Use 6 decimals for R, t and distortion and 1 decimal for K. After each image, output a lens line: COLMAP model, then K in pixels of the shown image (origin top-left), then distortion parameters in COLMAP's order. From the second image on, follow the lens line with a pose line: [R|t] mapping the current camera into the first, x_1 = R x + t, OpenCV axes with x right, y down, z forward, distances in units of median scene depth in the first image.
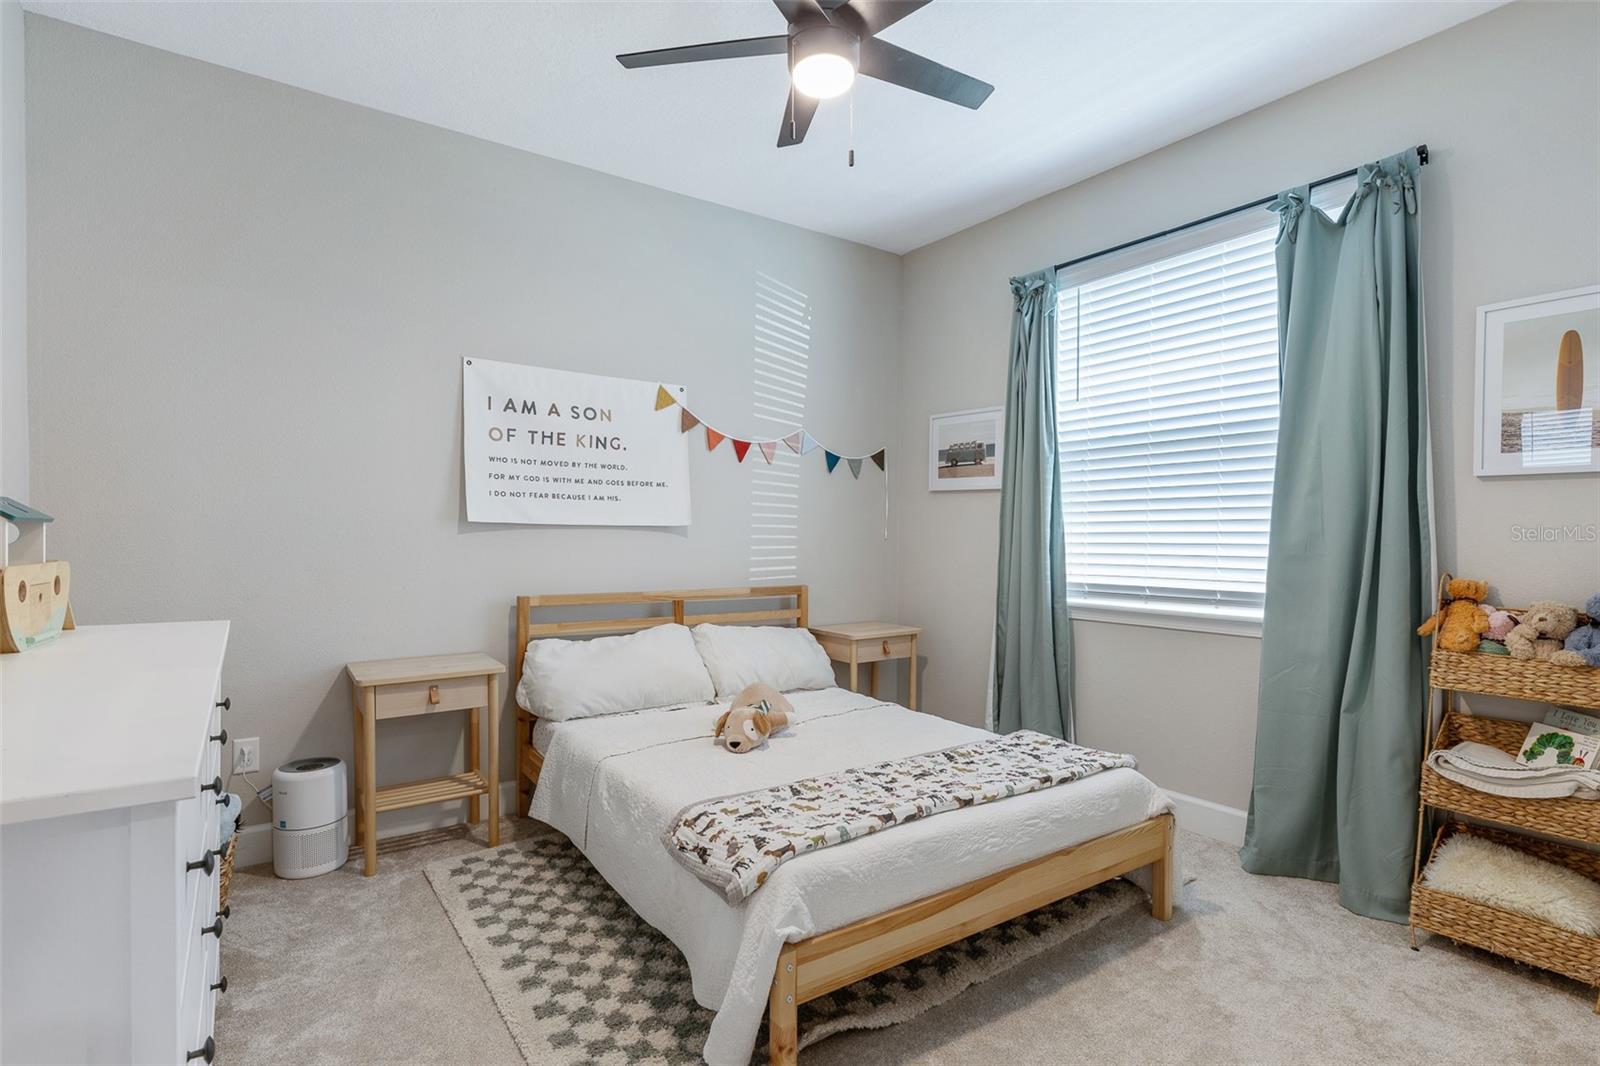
lens RADIAL K [[798.3, 0, 799.2], [0, 798.3, 545.6], [0, 0, 1]] dist [-0.003552, -0.000081]
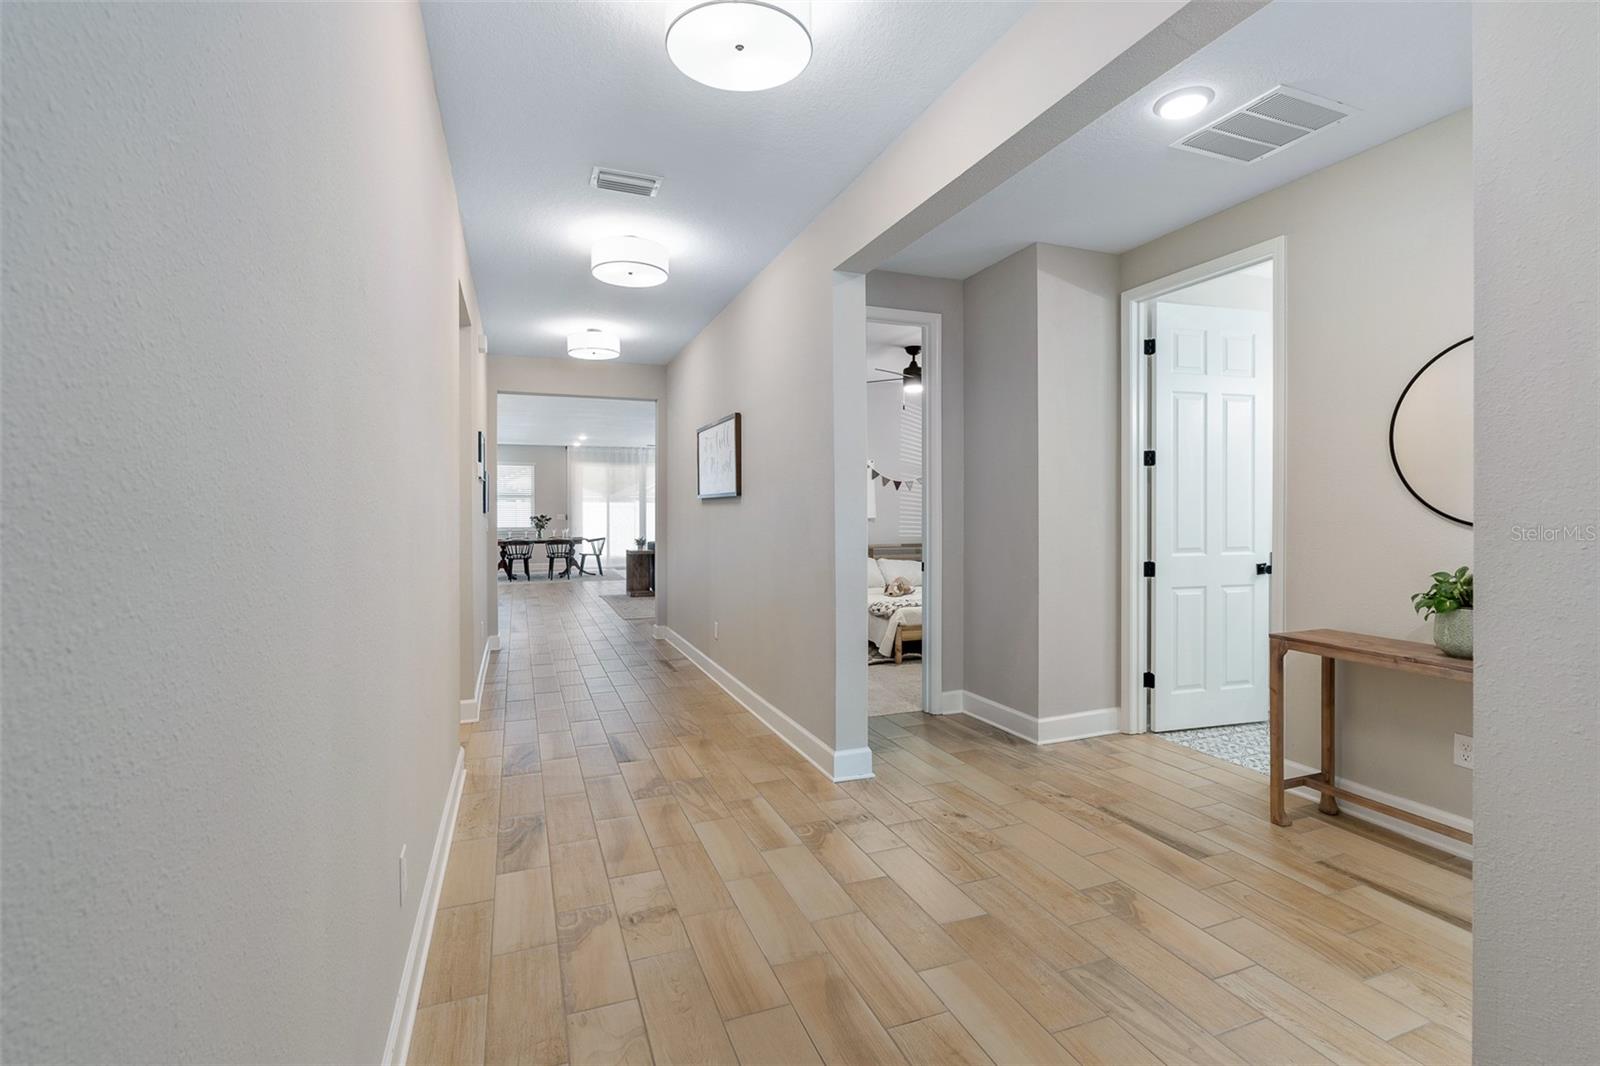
lens RADIAL K [[728.4, 0, 802.9], [0, 728.4, 523.1], [0, 0, 1]] dist [-0.003087, -0.000003]
pose [[0.971528, -0.003731, -0.236894, 0.193458], [0.003621, 0.999993, -0.000899, -0.008040], [0.236896, 0.000015, 0.971535, -1.350463]]
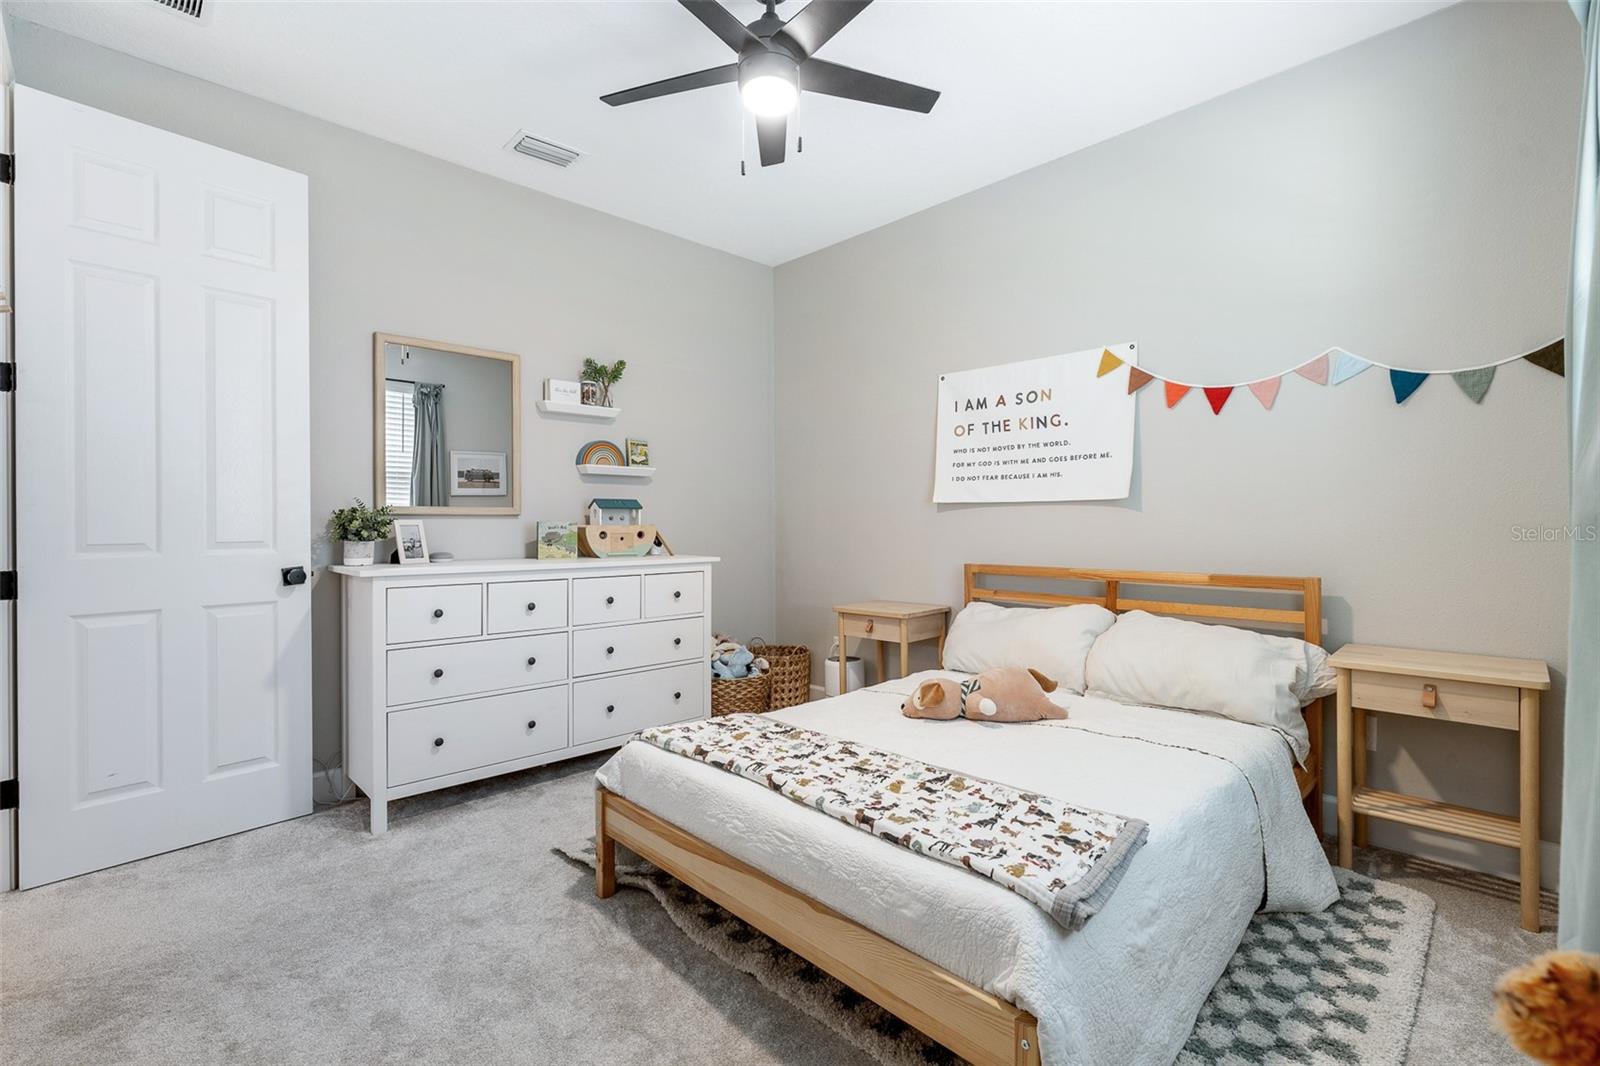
lens RADIAL K [[728.4, 0, 801.4], [0, 728.4, 522.8], [0, 0, 1]] dist [-0.003087, -0.000003]
pose [[0.149792, -0.007340, -0.988690, 0.674805], [-0.008780, 0.999923, -0.008754, 0.014013], [0.988679, 0.009992, 0.149716, 0.575361]]
